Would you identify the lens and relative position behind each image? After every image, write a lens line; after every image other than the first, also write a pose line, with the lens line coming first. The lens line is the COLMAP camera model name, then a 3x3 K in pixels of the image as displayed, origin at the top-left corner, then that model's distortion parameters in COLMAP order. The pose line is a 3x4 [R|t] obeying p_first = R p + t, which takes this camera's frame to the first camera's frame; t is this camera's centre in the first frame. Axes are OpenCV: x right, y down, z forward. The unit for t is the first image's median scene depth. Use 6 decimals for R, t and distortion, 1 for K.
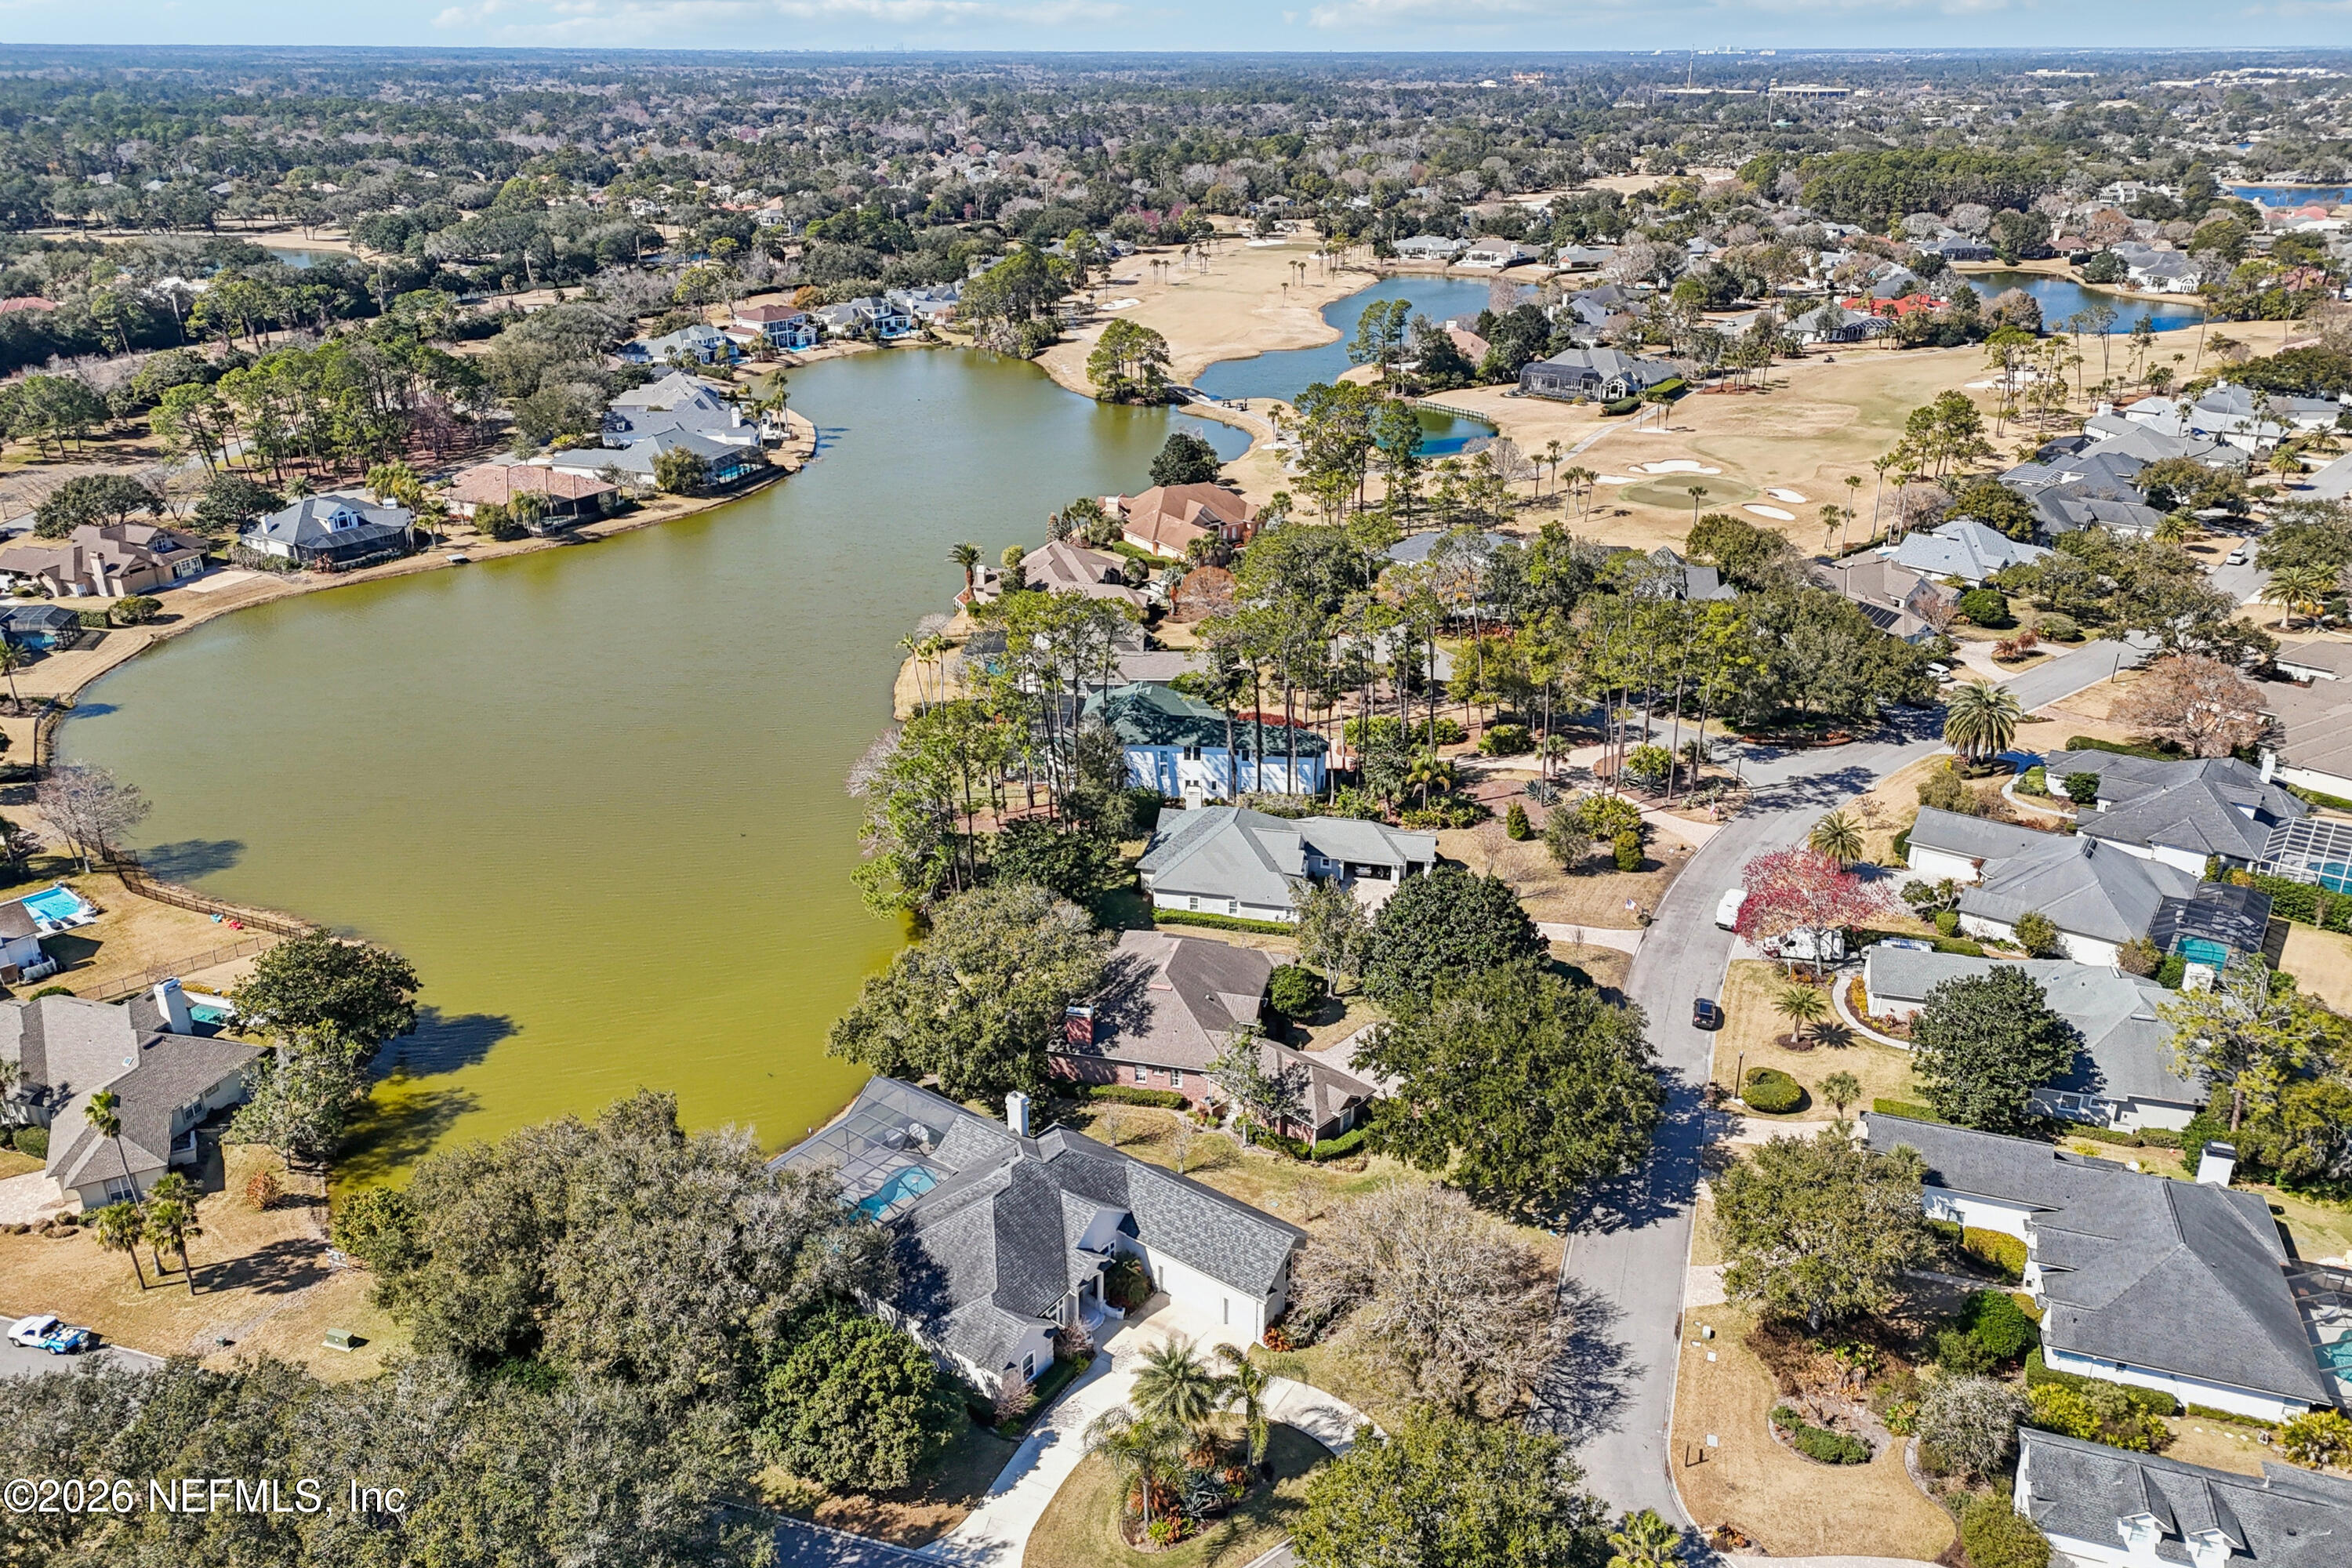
lens RADIAL K [[1718.4, 0, 1183.5], [0, 1718.4, 788.4], [0, 0, 1]] dist [0.091930, -0.091734]
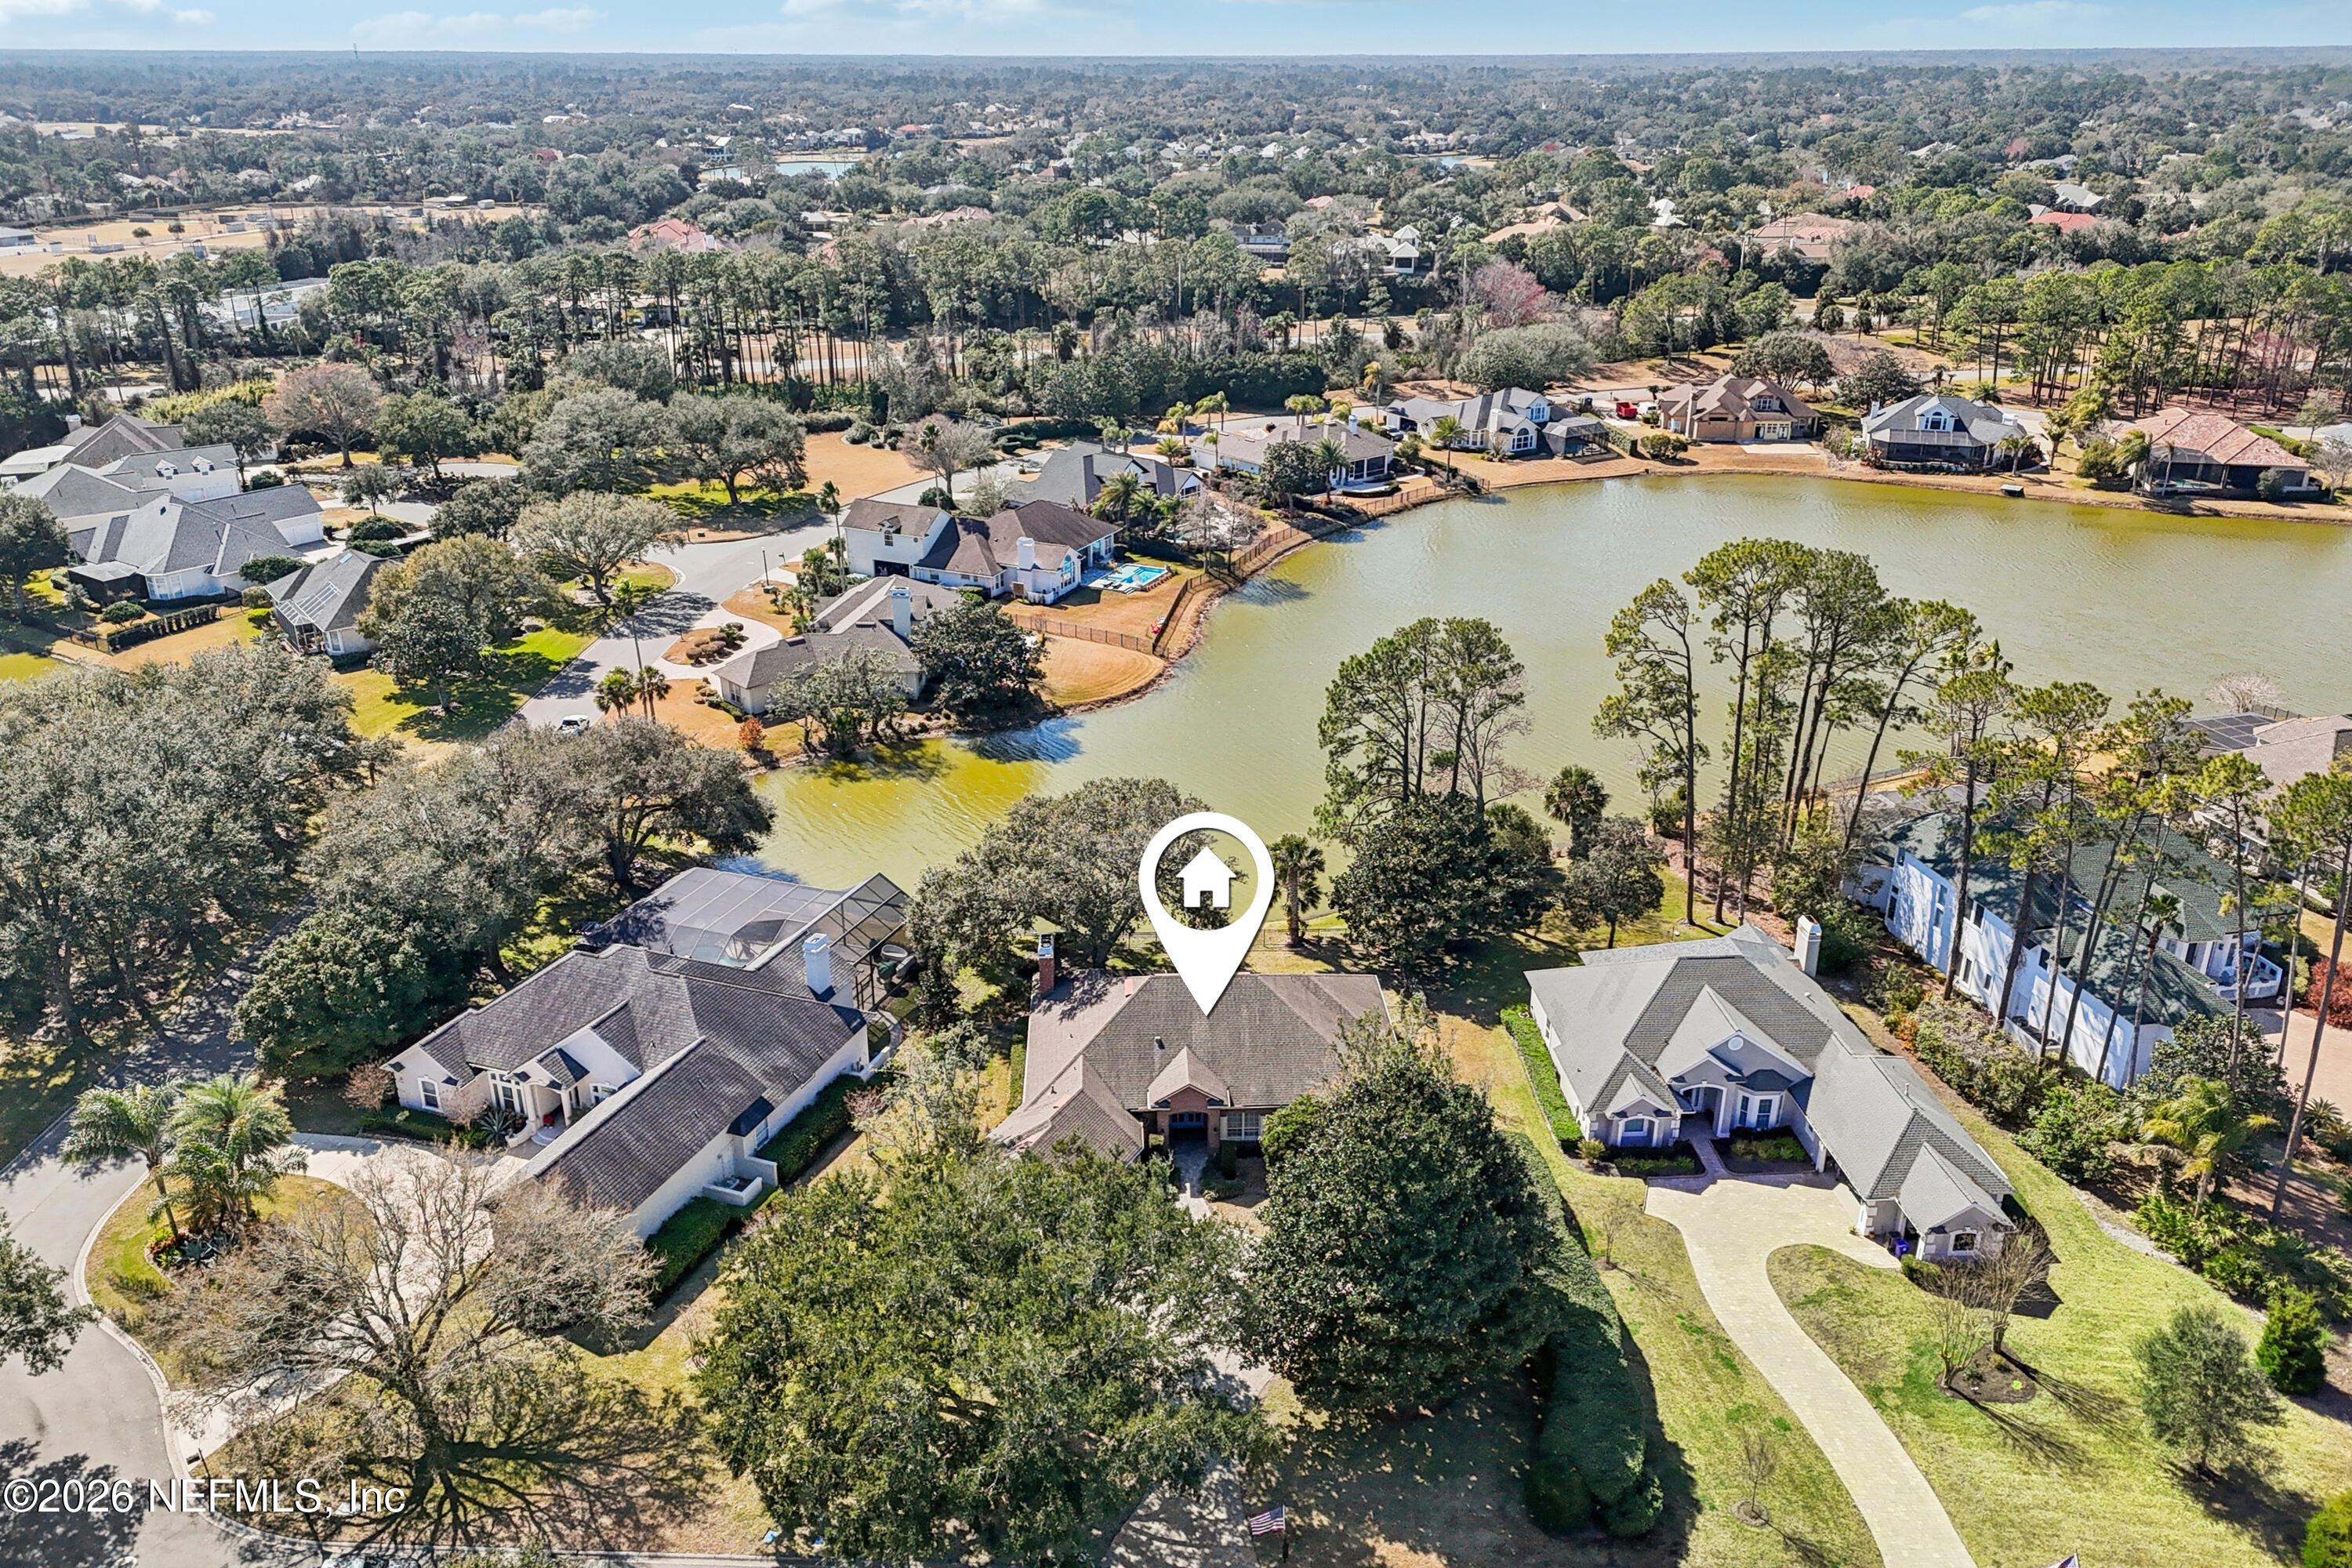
lens RADIAL K [[1718.4, 0, 1183.5], [0, 1718.4, 788.4], [0, 0, 1]] dist [0.091930, -0.091734]
pose [[0.289032, 0.374951, -0.880836, 0.279586], [-0.372891, 0.891531, 0.257146, -0.070535], [0.881710, 0.254132, 0.397497, 0.340371]]
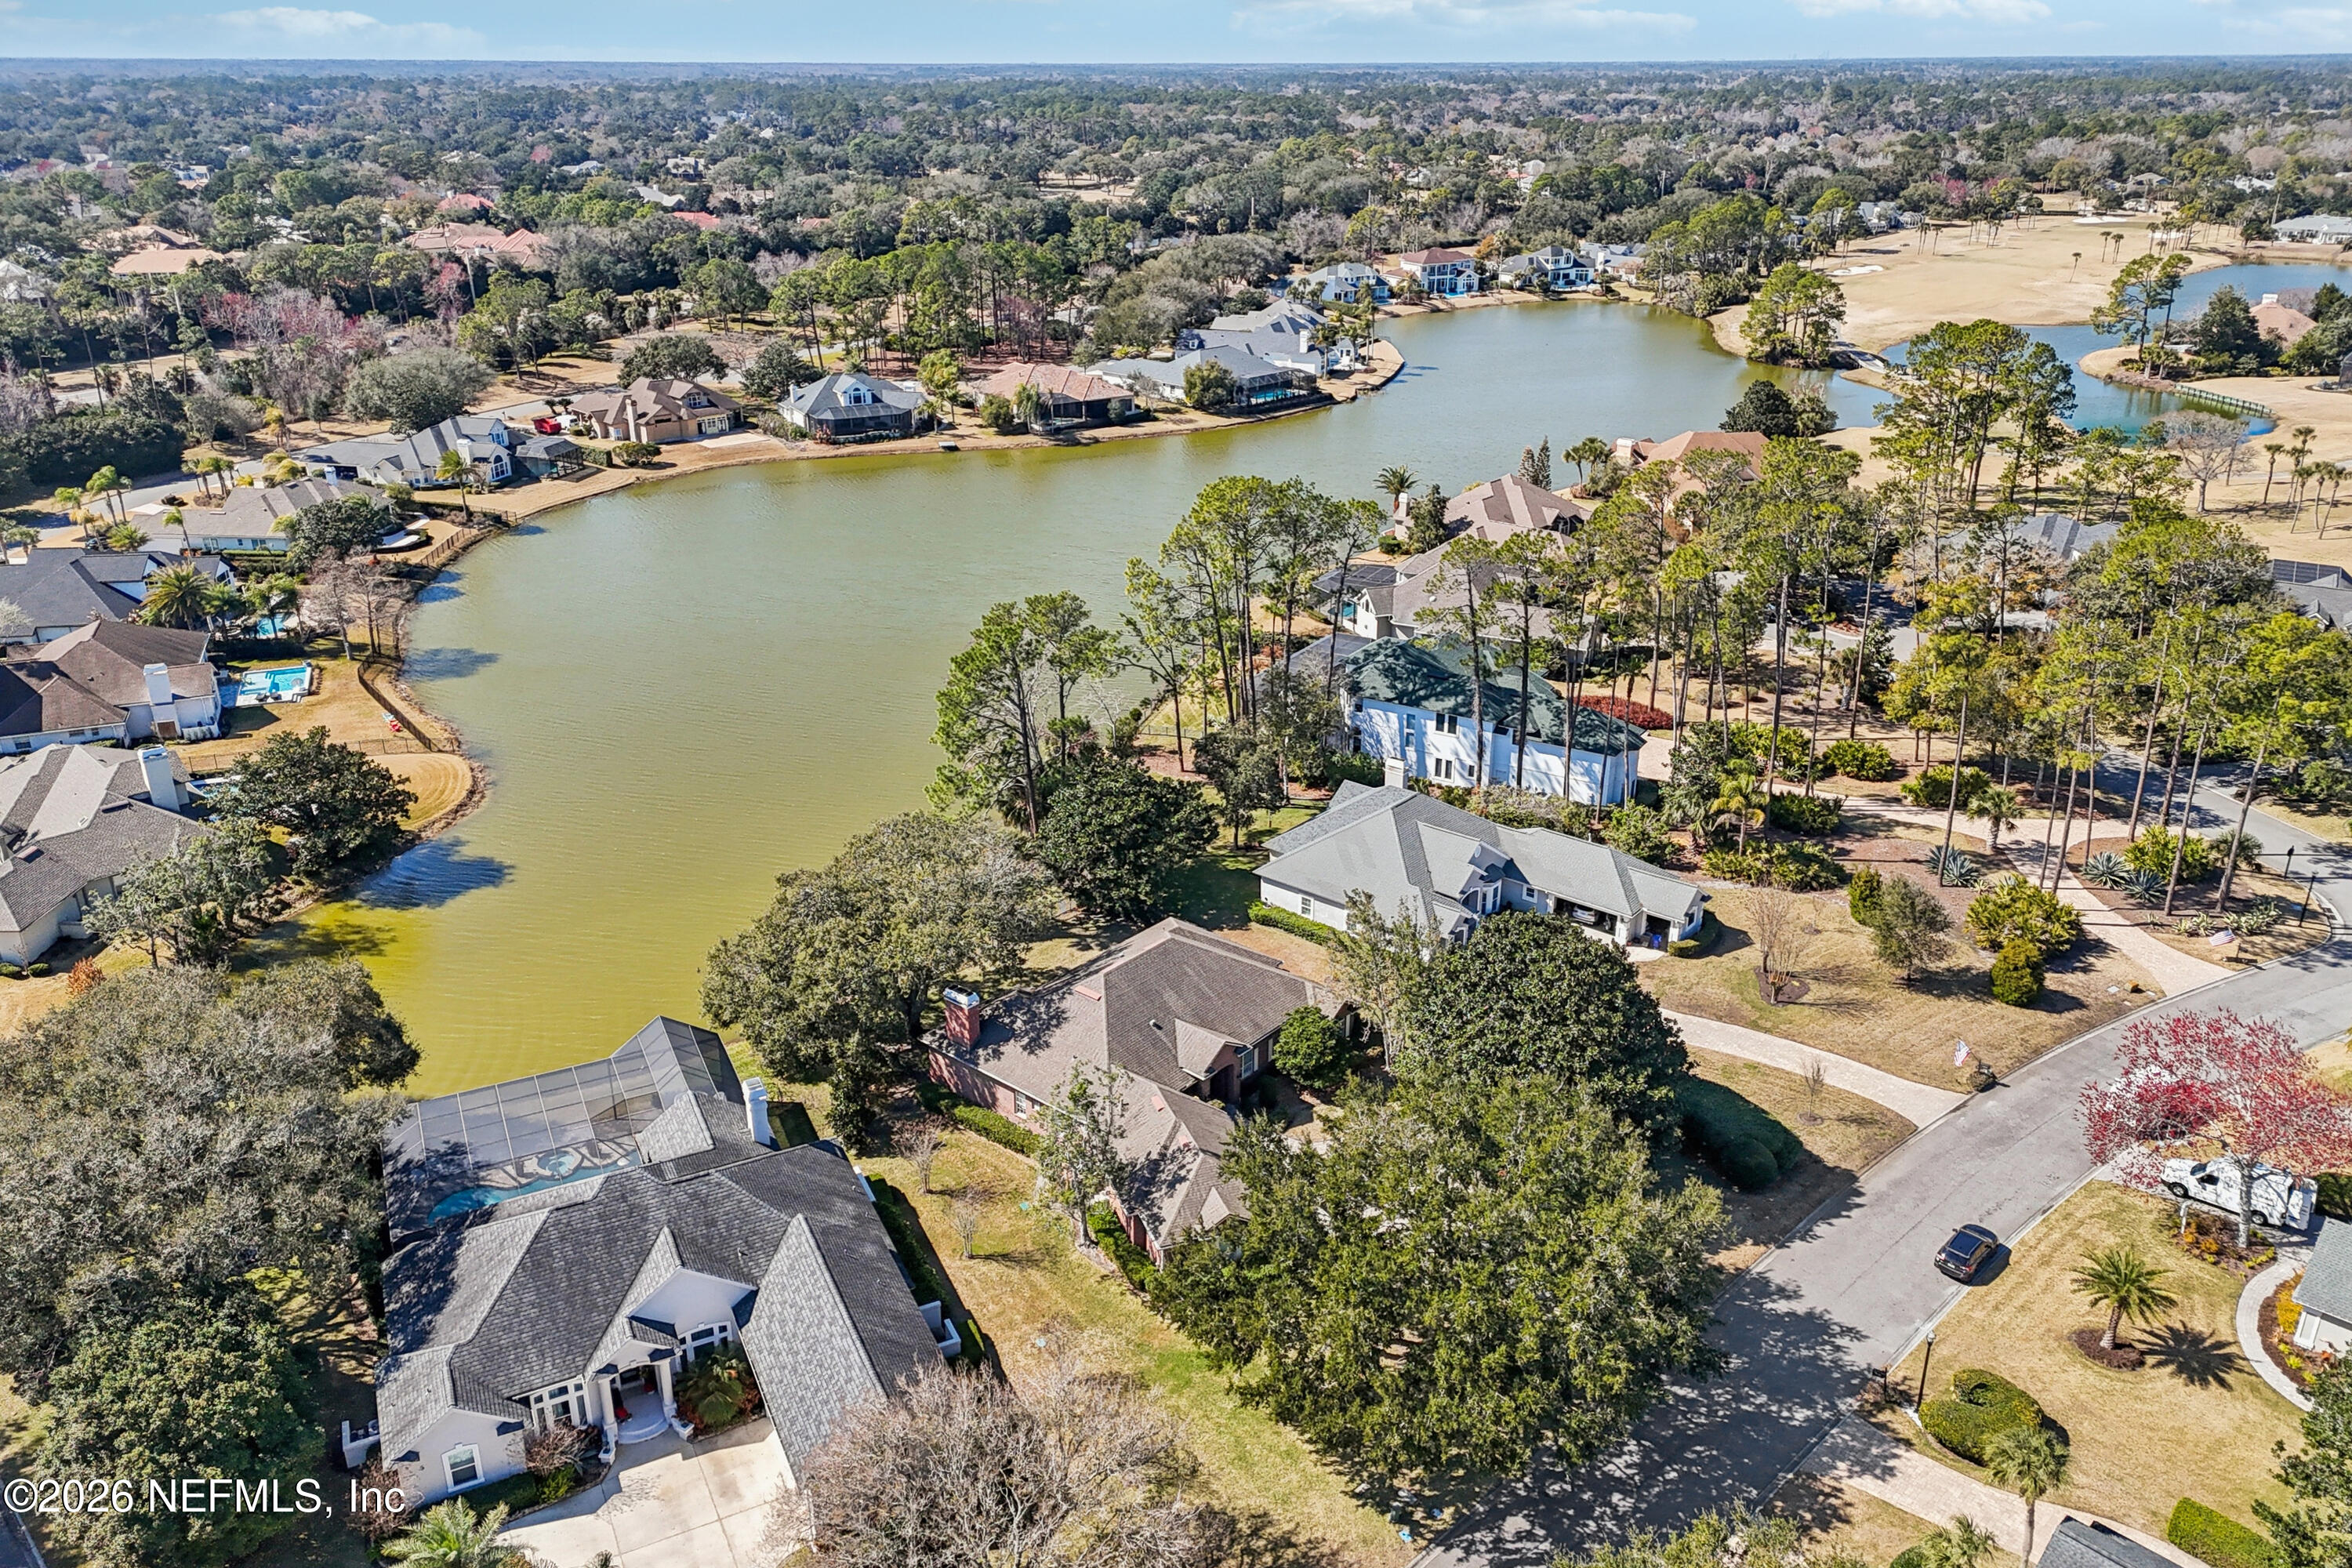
lens RADIAL K [[1718.4, 0, 1183.5], [0, 1718.4, 788.4], [0, 0, 1]] dist [0.091930, -0.091734]
pose [[0.893239, 0.174069, -0.414517, 0.142888], [-0.174933, 0.983914, 0.036215, 0.000254], [0.414153, 0.040164, 0.909321, 0.175831]]
